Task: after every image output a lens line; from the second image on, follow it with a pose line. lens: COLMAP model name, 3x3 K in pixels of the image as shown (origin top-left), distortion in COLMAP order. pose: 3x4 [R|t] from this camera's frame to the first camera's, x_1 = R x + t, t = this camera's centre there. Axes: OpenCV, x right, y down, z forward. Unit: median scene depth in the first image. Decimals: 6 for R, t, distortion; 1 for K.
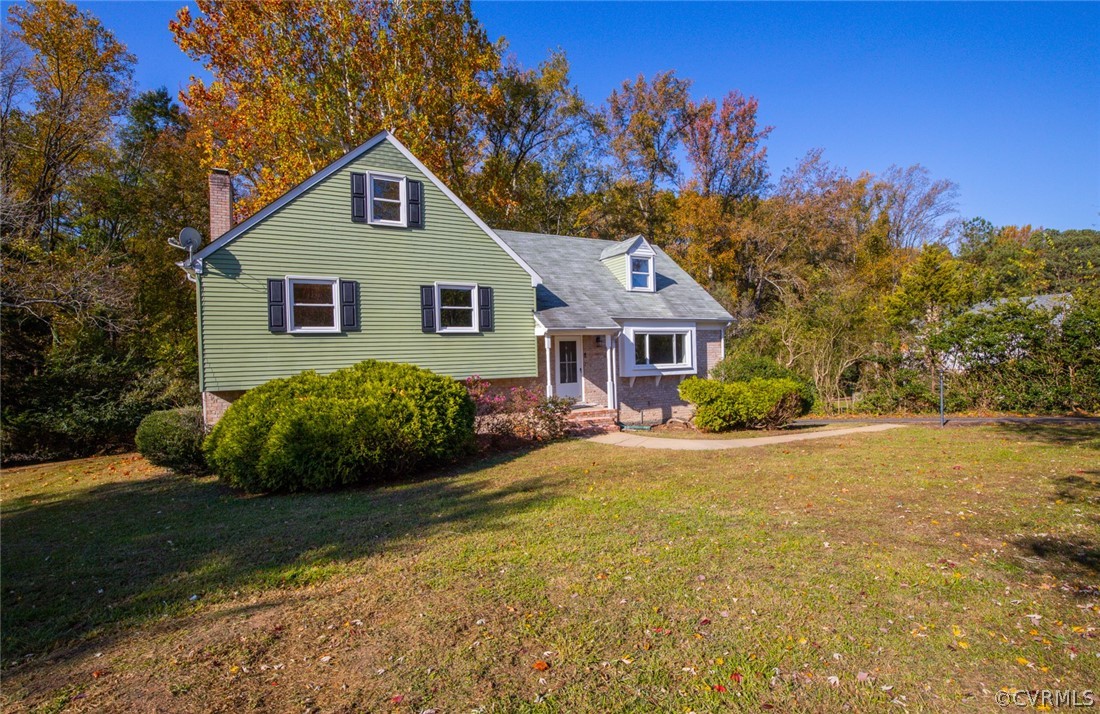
lens RADIAL K [[507.4, 0, 556.3], [0, 507.4, 360.7], [0, 0, 1]] dist [-0.027199, -0.000111]
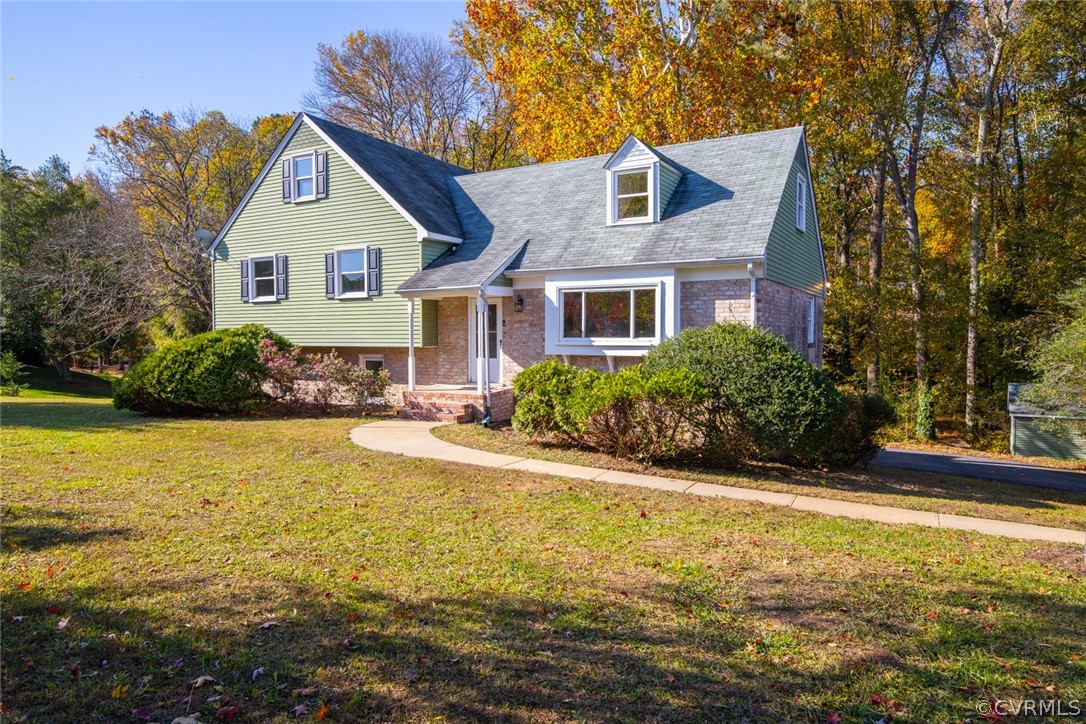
lens RADIAL K [[700.4, 0, 543.0], [0, 700.4, 362.0], [0, 0, 1]] dist [-0.000693, -0.000177]
pose [[0.536888, 0.055974, -0.841795, 1.117231], [-0.019626, 0.998355, 0.053867, -0.011393], [0.843426, -0.012399, 0.537103, 0.558635]]
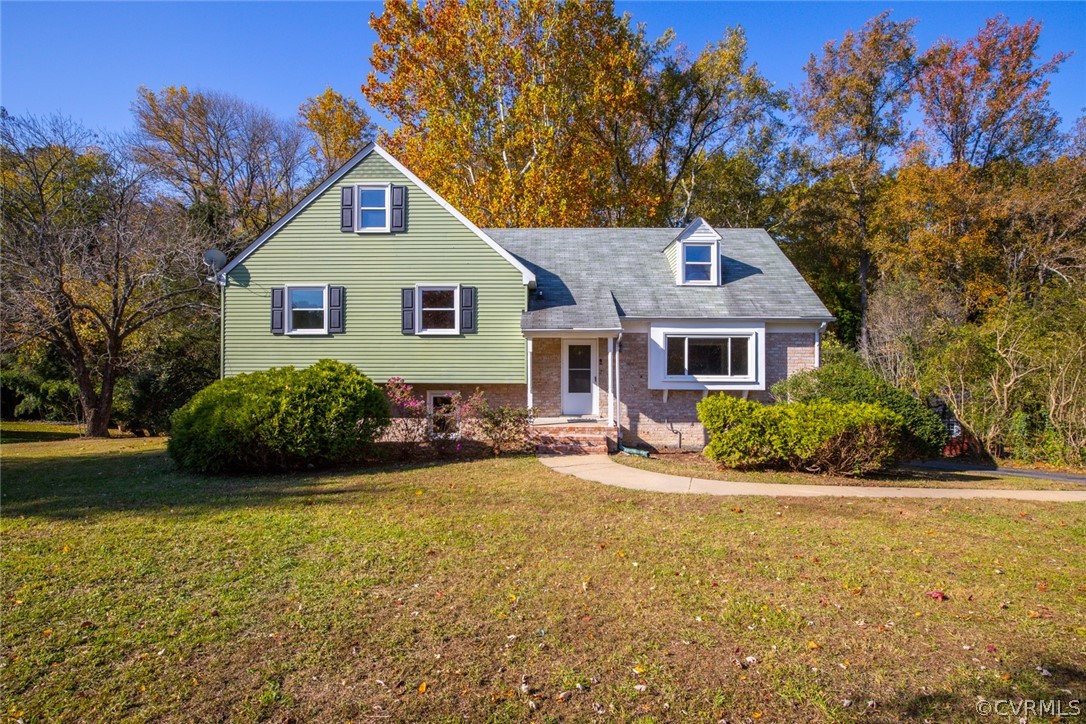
lens RADIAL K [[496.2, 0, 547.3], [0, 496.2, 362.9], [0, 0, 1]] dist [-0.027731, 0.001066]
pose [[0.881804, 0.023707, -0.471019, 0.429638], [-0.029561, 0.999550, -0.005032, -0.002117], [0.470688, 0.018361, 0.882109, 0.245109]]
